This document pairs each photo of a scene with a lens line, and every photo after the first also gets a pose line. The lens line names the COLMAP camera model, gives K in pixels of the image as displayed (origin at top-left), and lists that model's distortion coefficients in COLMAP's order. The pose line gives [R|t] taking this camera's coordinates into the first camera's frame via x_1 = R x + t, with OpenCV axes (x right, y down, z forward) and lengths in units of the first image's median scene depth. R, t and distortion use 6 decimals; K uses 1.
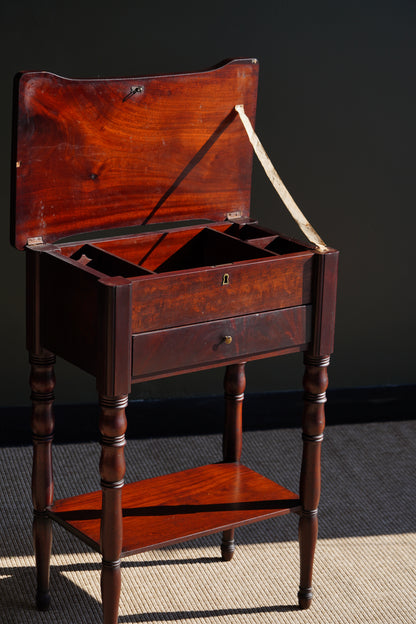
lens RADIAL K [[1704.1, 0, 208.0], [0, 1704.1, 312.0], [0, 0, 1]] dist [-0.189252, 0.392009]
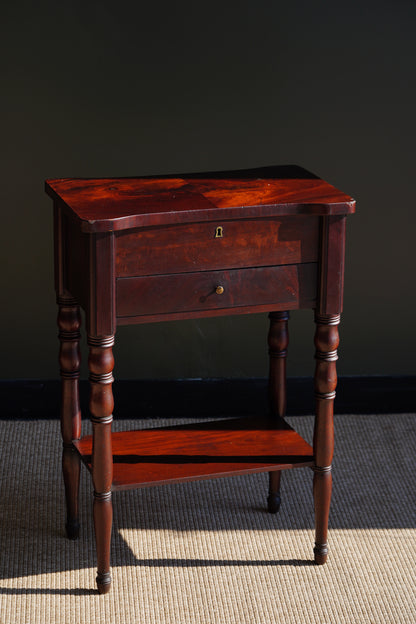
lens RADIAL K [[1704.1, 0, 208.0], [0, 1704.1, 312.0], [0, 0, 1]] dist [-0.189252, 0.392009]
pose [[0.957341, 0.065473, -0.281445, 0.285616], [-0.063232, 0.997853, 0.017047, 0.011626], [0.281957, 0.001476, 0.959426, 0.003841]]
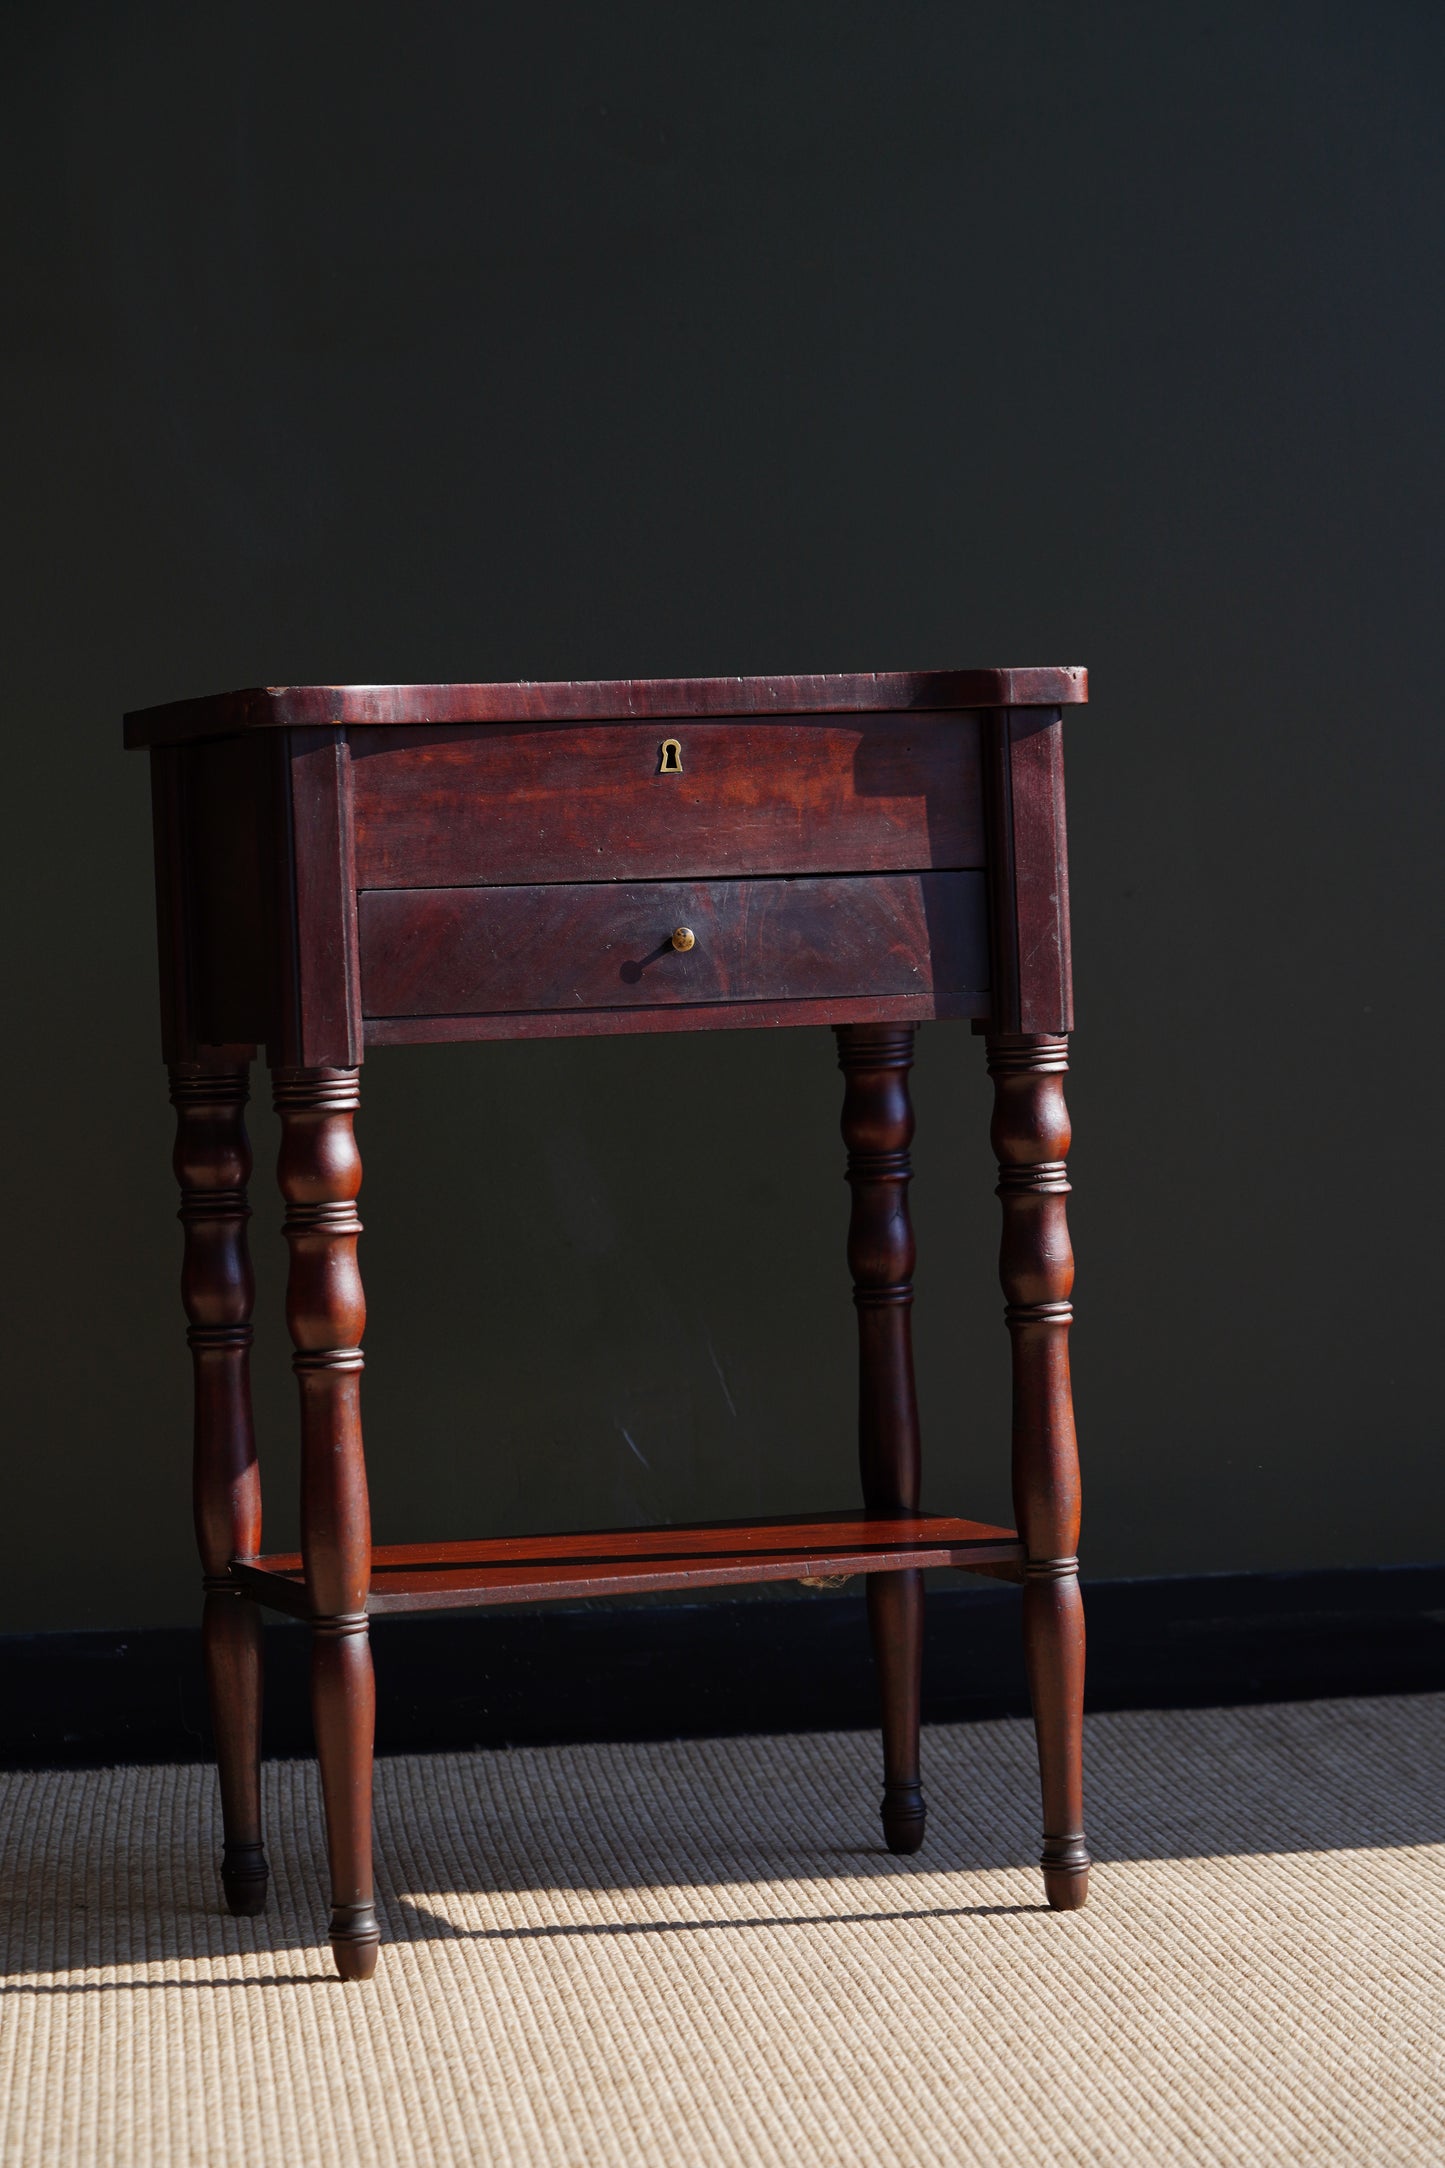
lens RADIAL K [[5920.6, 0, 722.5], [0, 5920.6, 1084.0], [0, 0, 1]] dist [-0.189252, 0.392009]
pose [[0.961763, -0.071568, -0.264369, 0.308428], [-0.005898, 0.959620, -0.281239, 0.352895], [0.273821, 0.272044, 0.922504, -0.049091]]
